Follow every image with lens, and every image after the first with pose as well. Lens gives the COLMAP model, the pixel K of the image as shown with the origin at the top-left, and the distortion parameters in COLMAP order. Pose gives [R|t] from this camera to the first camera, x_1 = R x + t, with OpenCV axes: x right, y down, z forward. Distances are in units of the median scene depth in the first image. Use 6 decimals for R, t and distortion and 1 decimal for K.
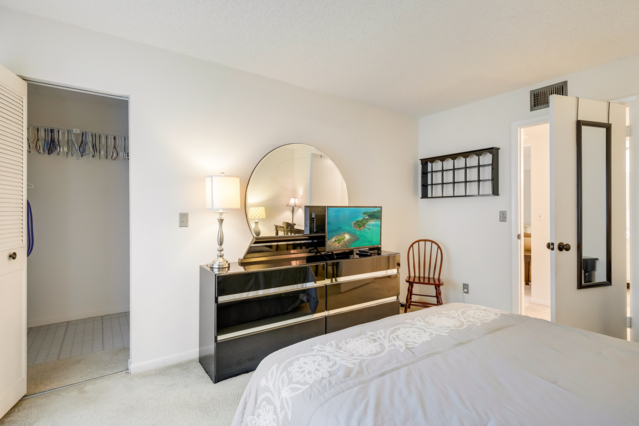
lens RADIAL K [[315.6, 0, 319.7], [0, 315.6, 211.7], [0, 0, 1]] dist [-0.028618, 0.000724]
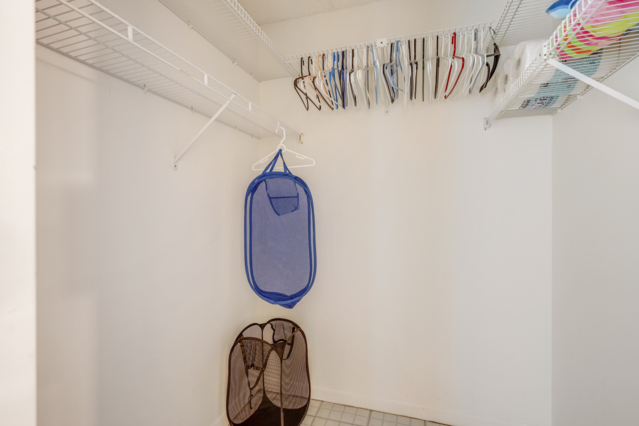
lens RADIAL K [[315.6, 0, 317.8], [0, 315.6, 212.8], [0, 0, 1]] dist [-0.028618, 0.000724]
pose [[0.615791, 0.002690, -0.787905, -0.448424], [-0.000227, 0.999995, 0.003236, 0.006086], [0.787909, -0.001814, 0.615789, 0.603897]]
